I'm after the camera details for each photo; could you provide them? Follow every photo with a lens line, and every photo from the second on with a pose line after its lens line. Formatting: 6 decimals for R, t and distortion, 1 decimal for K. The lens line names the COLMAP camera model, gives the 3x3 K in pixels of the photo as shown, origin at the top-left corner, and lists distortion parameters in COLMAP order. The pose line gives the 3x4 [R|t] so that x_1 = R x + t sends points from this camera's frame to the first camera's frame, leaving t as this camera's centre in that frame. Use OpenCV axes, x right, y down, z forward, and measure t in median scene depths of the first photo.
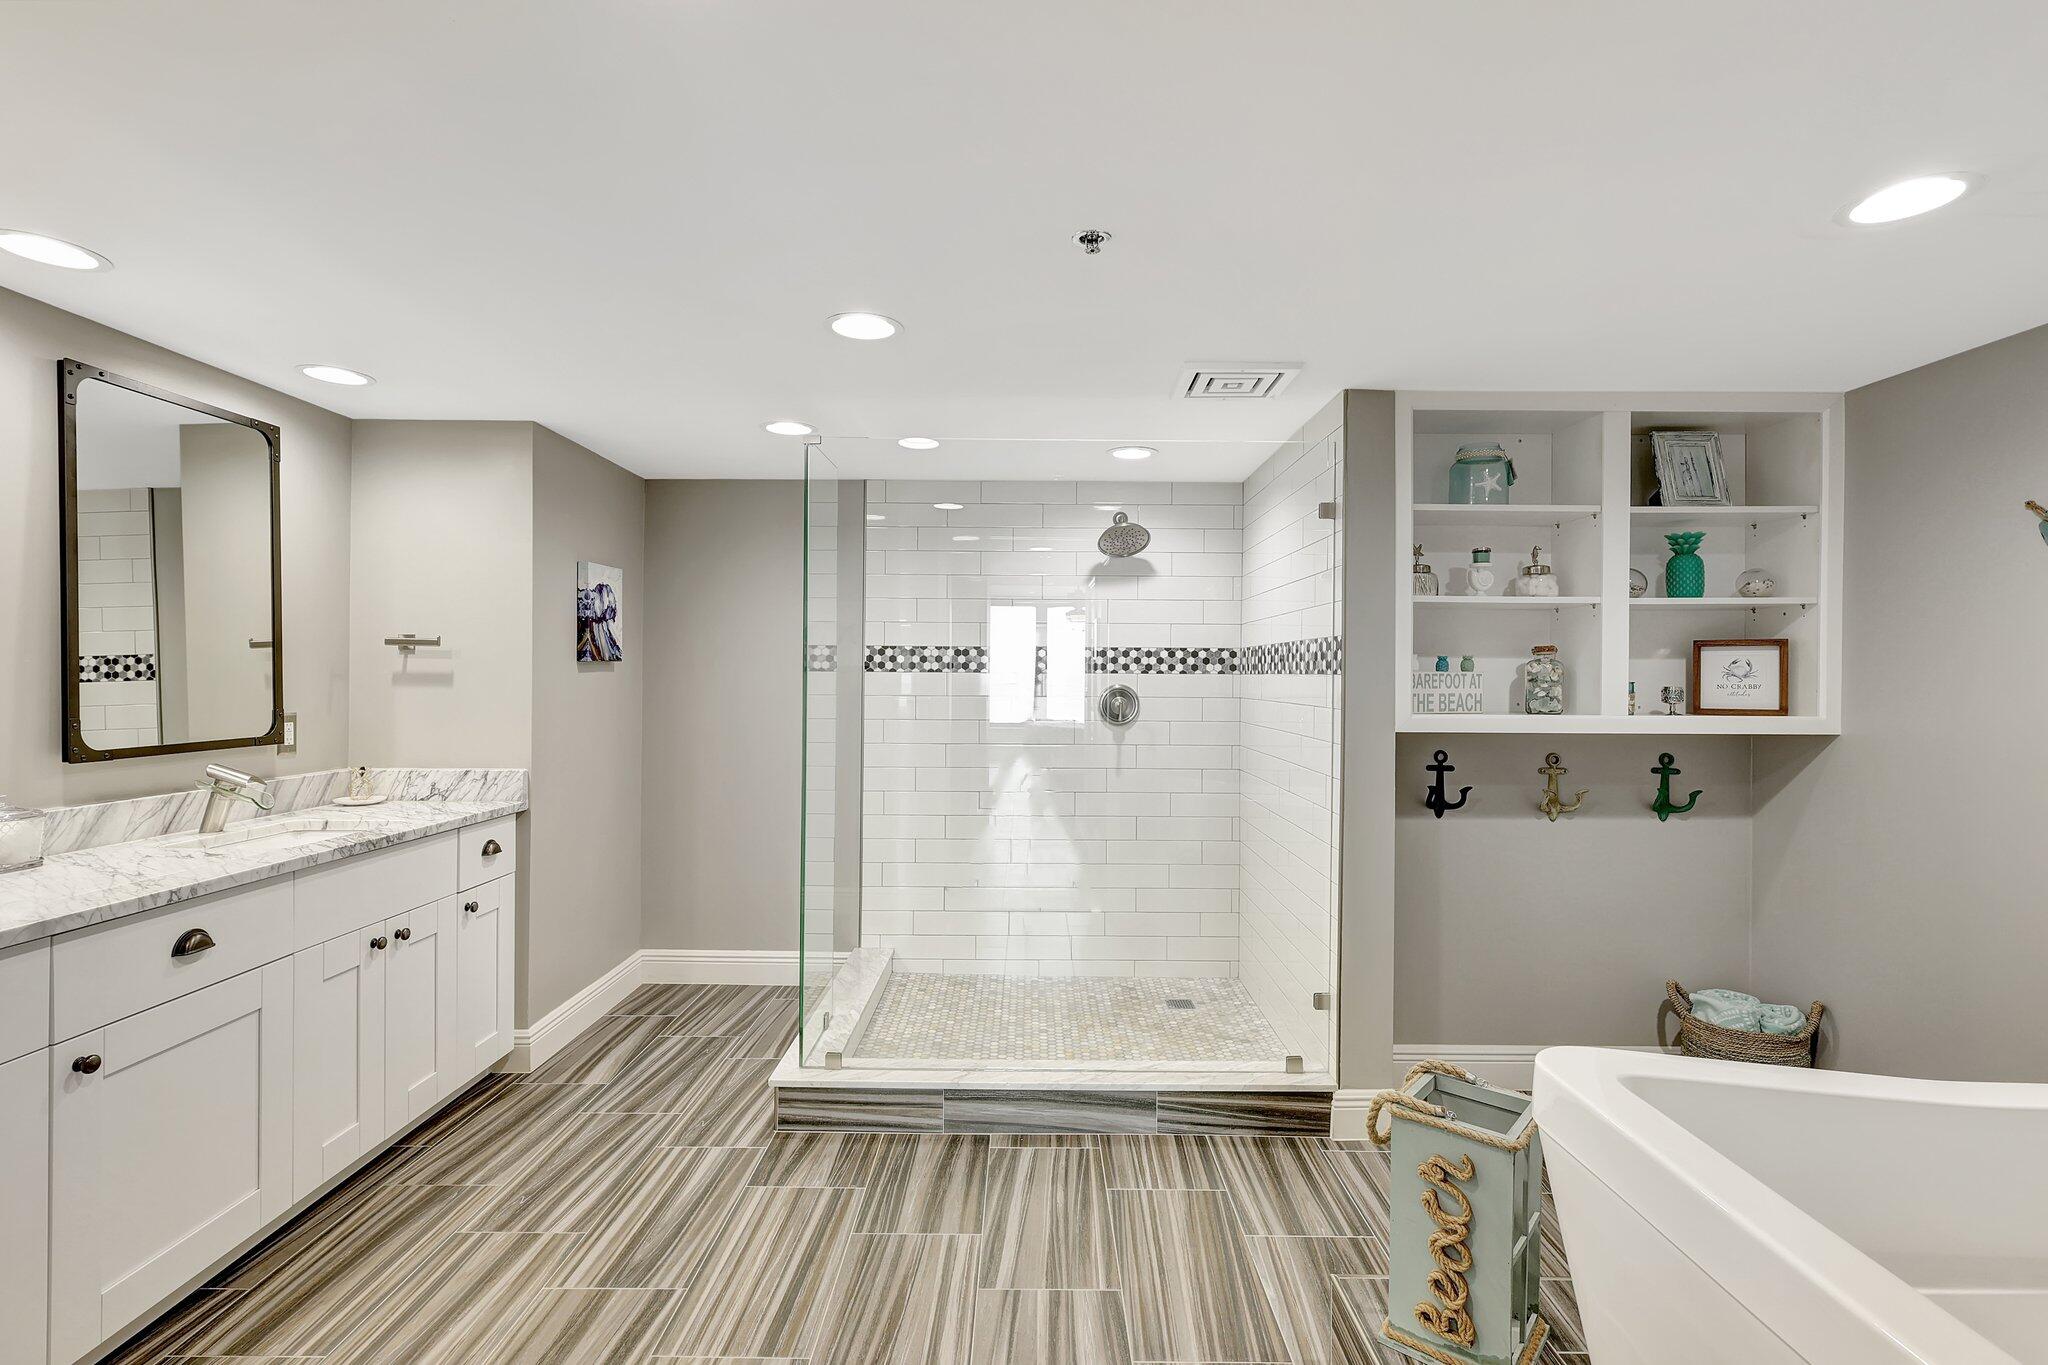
lens RADIAL K [[952.5, 0, 1035.3], [0, 952.5, 675.8], [0, 0, 1]] dist [-0.002511, 0.001884]
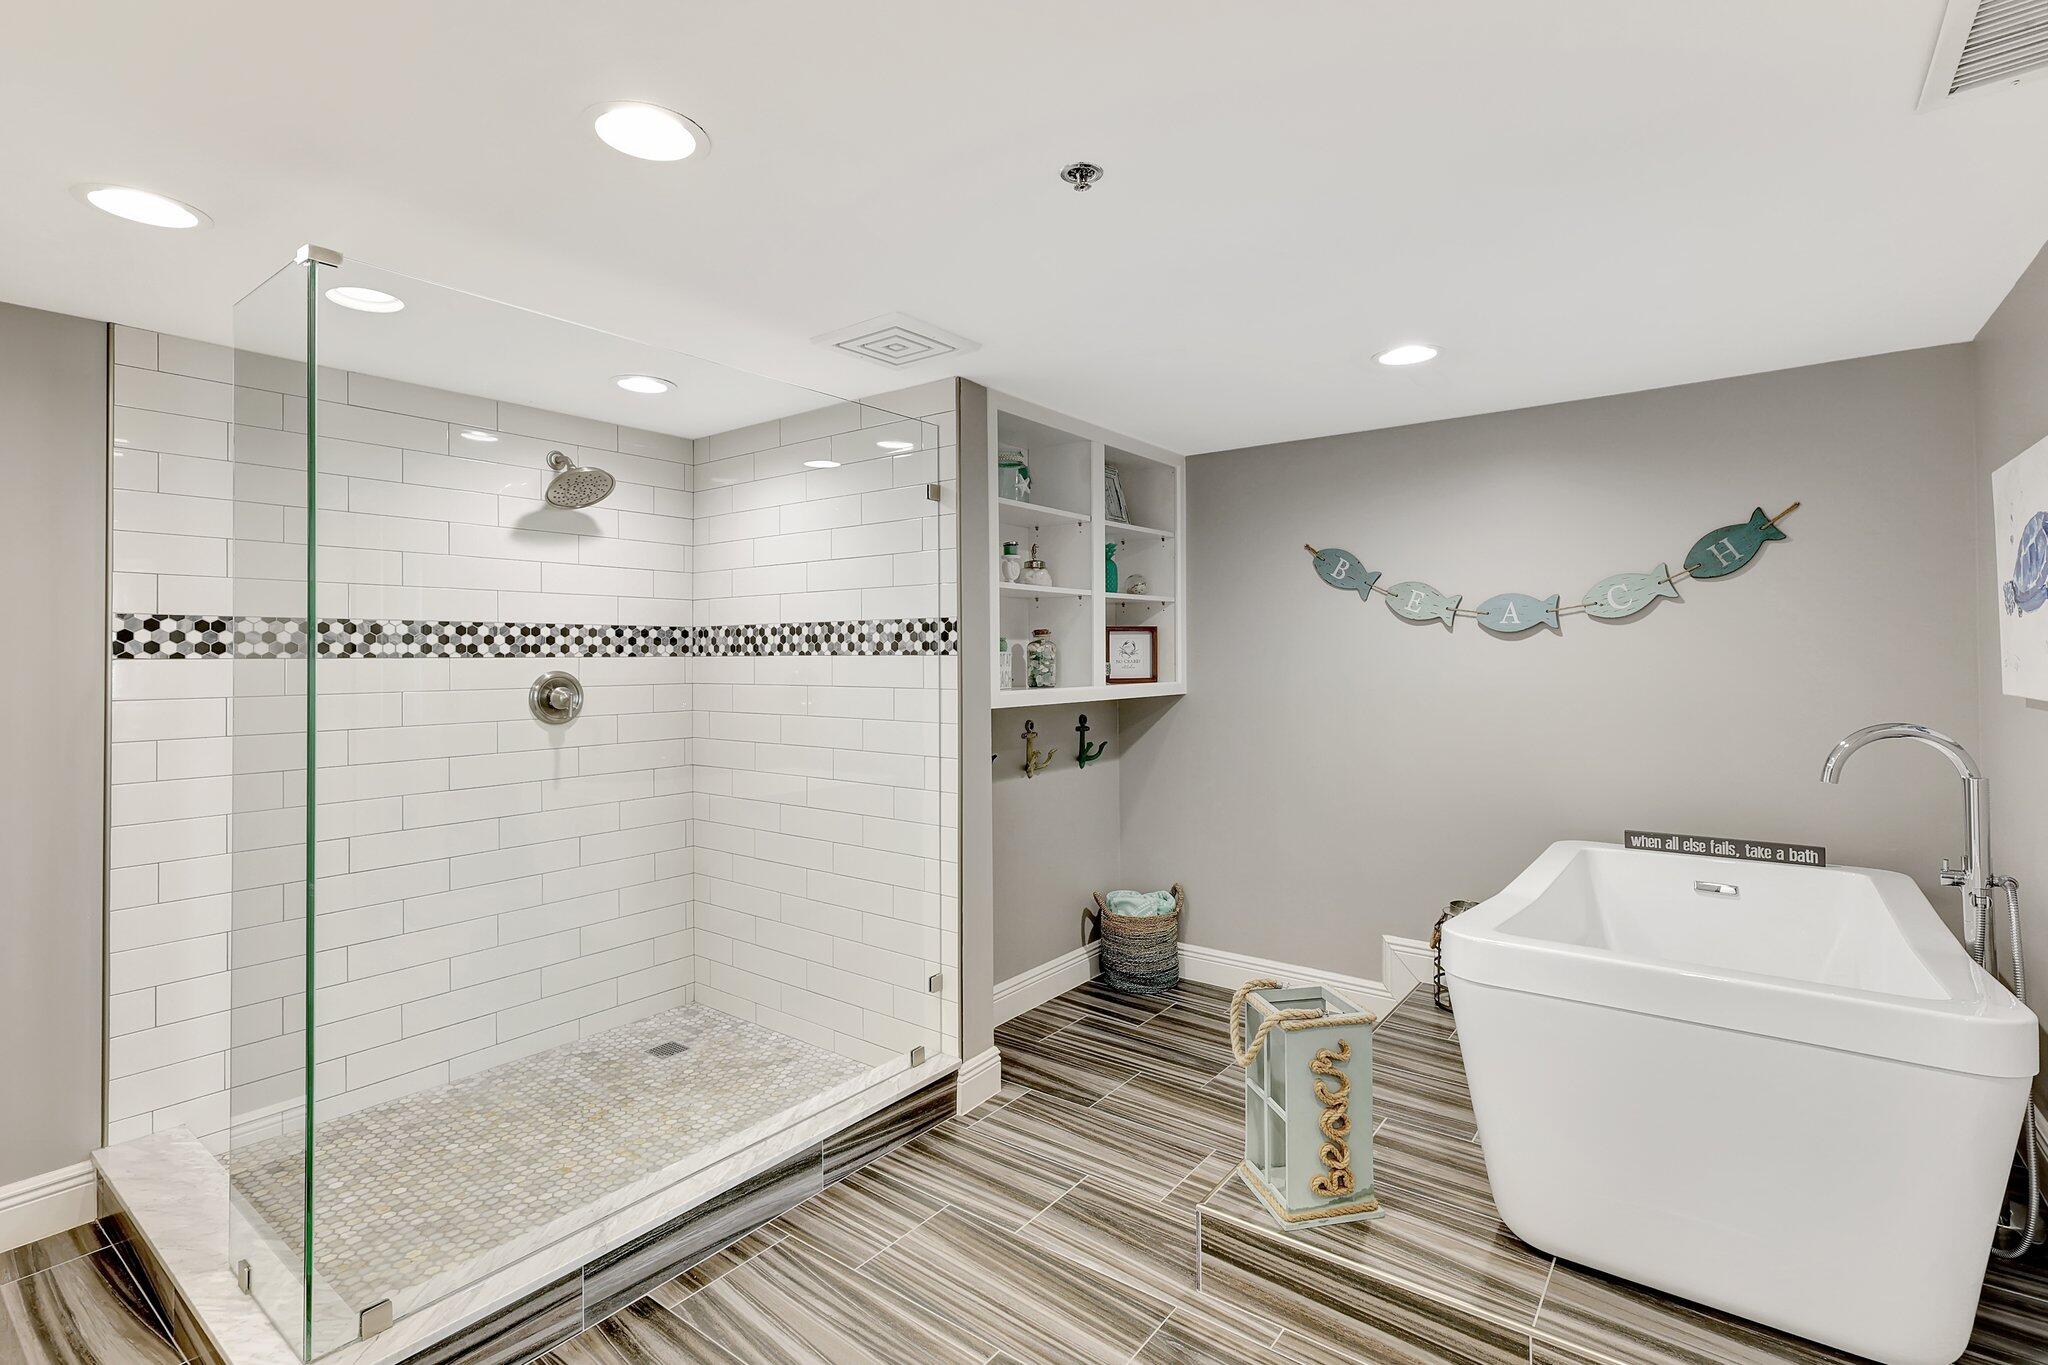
lens RADIAL K [[952.5, 0, 1037.6], [0, 952.5, 646.8], [0, 0, 1]] dist [-0.002511, 0.001884]
pose [[0.604266, -0.002661, 0.796778, -0.419217], [0.010242, 0.999938, -0.004427, -0.004746], [-0.796717, 0.010836, 0.604255, 0.302059]]
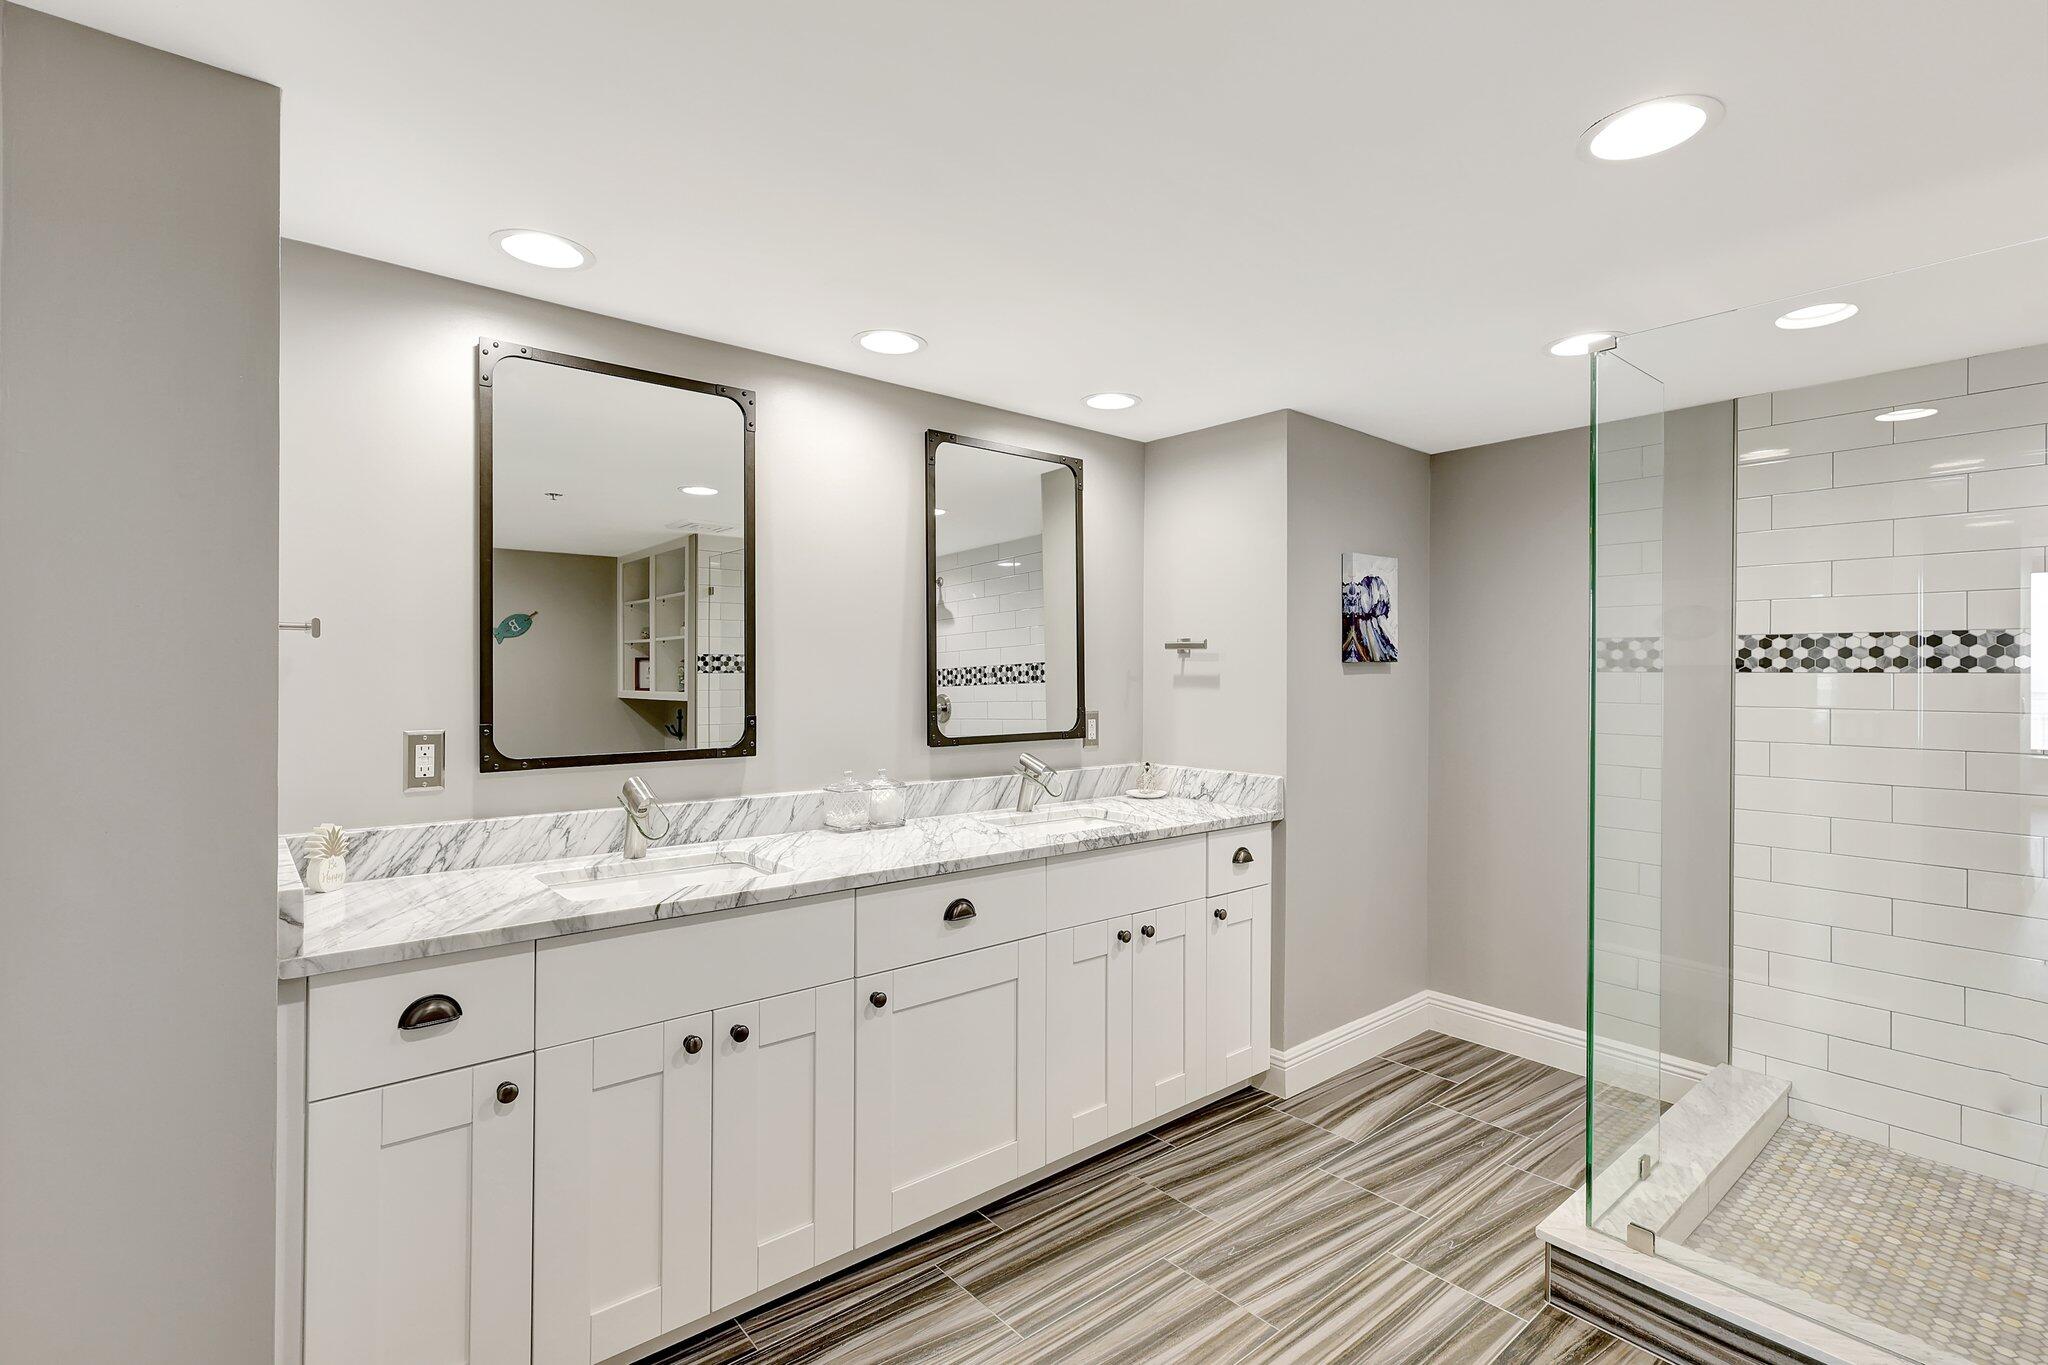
lens RADIAL K [[952.5, 0, 1018.1], [0, 952.5, 671.8], [0, 0, 1]] dist [-0.002511, 0.001884]
pose [[0.641266, -0.005574, -0.767298, 0.027655], [-0.000177, 0.999973, -0.007412, 0.000792], [0.767318, 0.004889, 0.641248, 0.205421]]
